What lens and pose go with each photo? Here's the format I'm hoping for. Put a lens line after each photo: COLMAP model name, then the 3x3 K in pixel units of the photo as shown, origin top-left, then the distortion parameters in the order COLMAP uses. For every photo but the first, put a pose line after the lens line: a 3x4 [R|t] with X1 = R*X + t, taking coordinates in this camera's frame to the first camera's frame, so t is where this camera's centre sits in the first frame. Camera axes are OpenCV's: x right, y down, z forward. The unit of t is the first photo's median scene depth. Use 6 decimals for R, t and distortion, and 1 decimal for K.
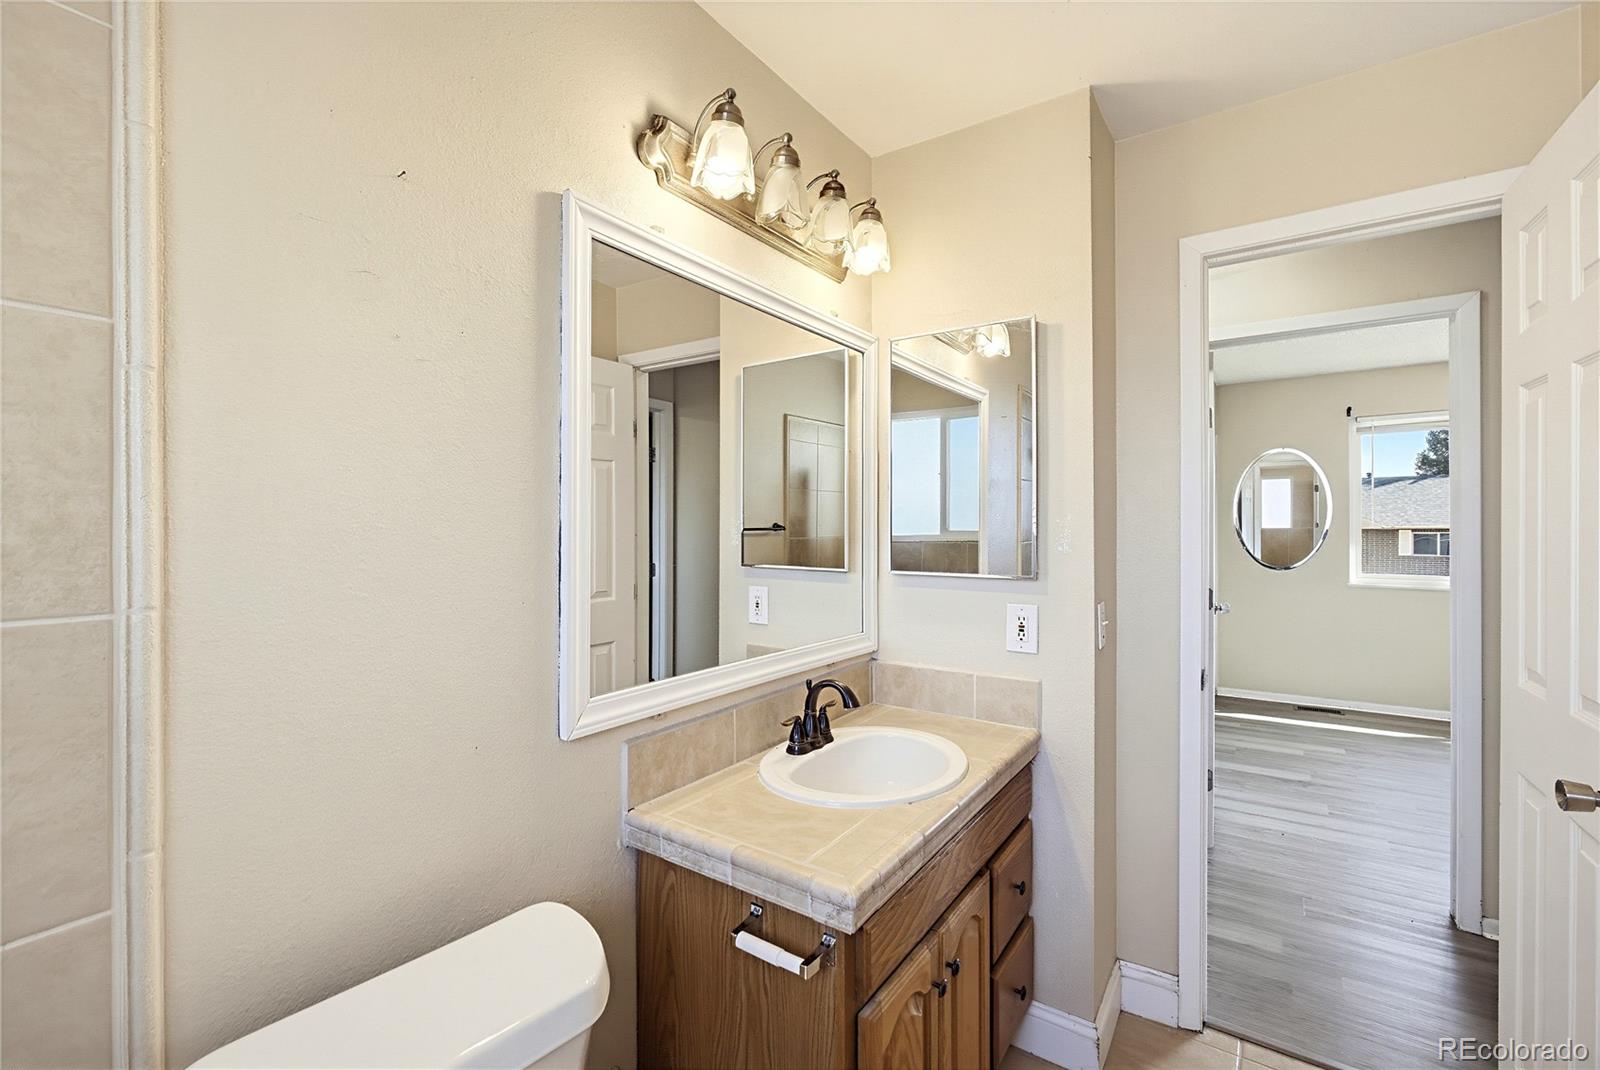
lens RADIAL K [[683.3, 0, 800.6], [0, 683.3, 530.3], [0, 0, 1]] dist [-0.016210, 0.001150]
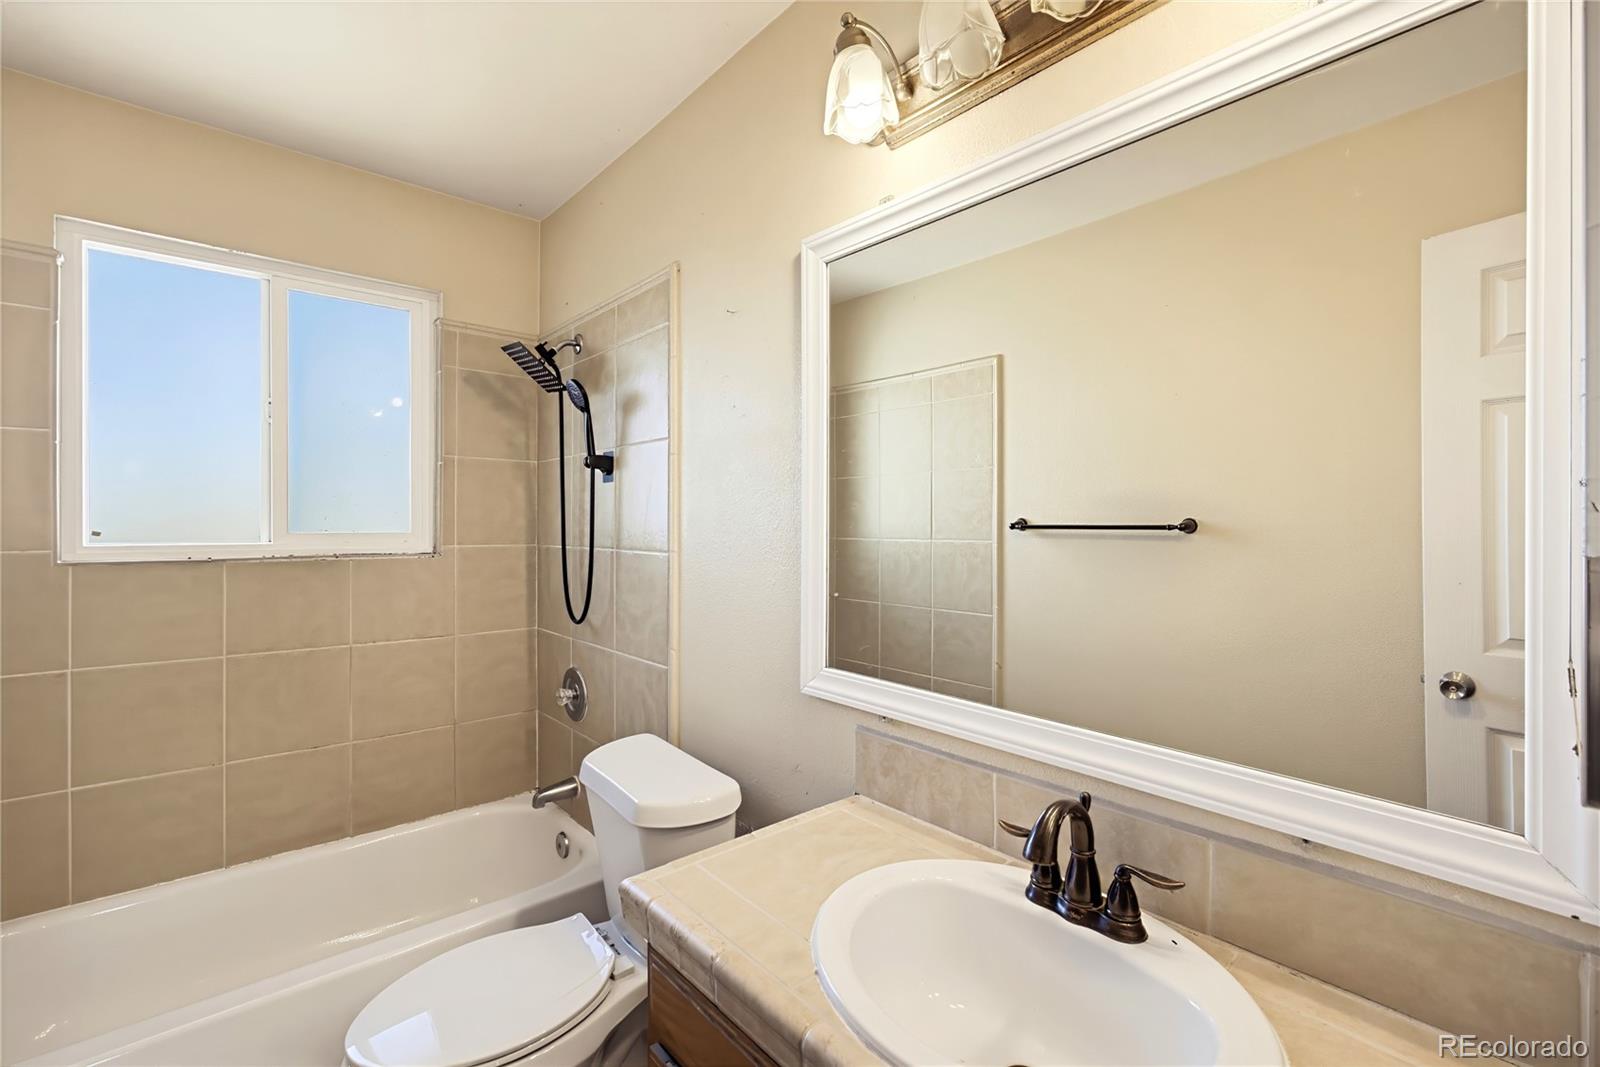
lens RADIAL K [[683.3, 0, 801.8], [0, 683.3, 523.3], [0, 0, 1]] dist [-0.016210, 0.001150]
pose [[-0.234675, 0.002966, -0.972069, 0.700582], [-0.006068, 0.999971, 0.004516, -0.002251], [0.972055, 0.006958, -0.234650, 1.052083]]
